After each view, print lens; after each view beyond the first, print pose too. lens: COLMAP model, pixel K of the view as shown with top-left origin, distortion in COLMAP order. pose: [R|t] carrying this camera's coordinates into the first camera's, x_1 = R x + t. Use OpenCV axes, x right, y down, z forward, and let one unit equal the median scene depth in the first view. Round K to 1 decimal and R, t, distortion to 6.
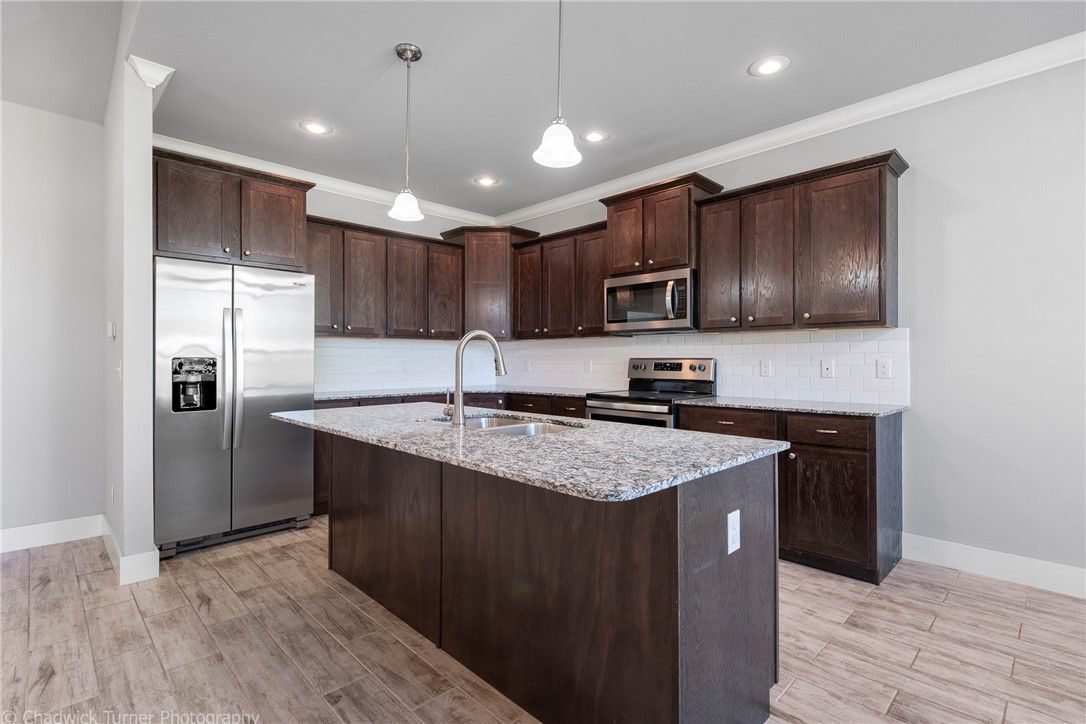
lens RADIAL K [[513.5, 0, 540.4], [0, 513.5, 358.1], [0, 0, 1]] dist [0.001898, 0.000275]
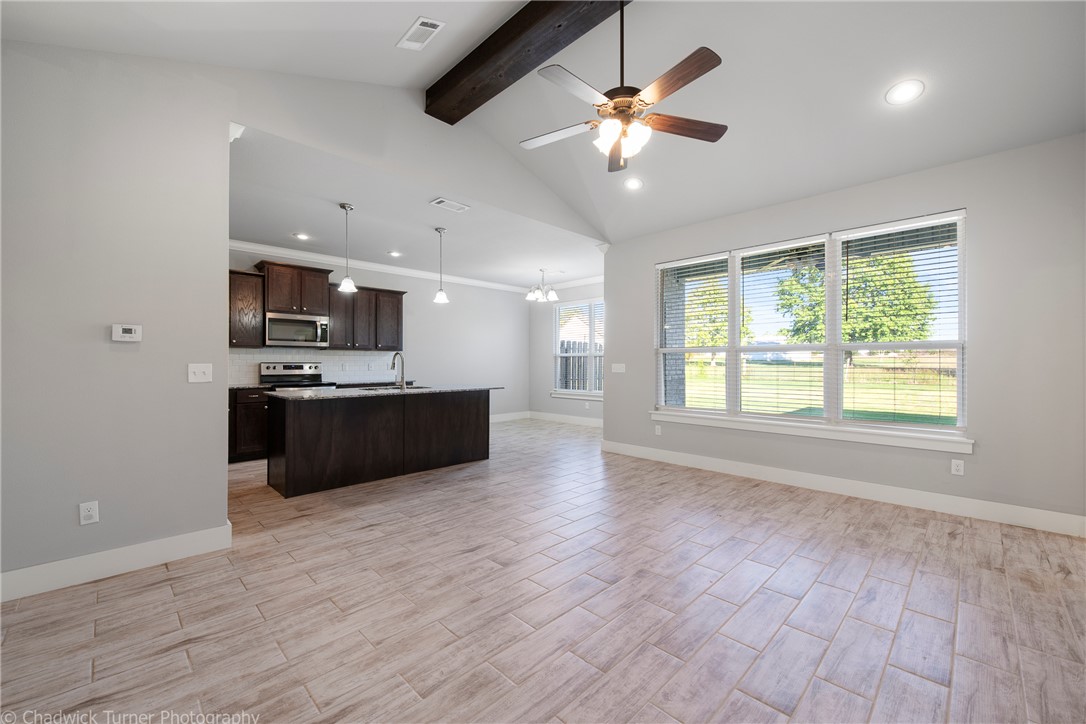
lens RADIAL K [[431.5, 0, 541.2], [0, 431.5, 361.2], [0, 0, 1]] dist [-0.004687, -0.000679]
pose [[-0.018877, 0.008418, 0.999786, -1.840760], [0.003547, 0.999959, -0.008352, 0.017384], [-0.999816, 0.003389, -0.018906, 0.286426]]
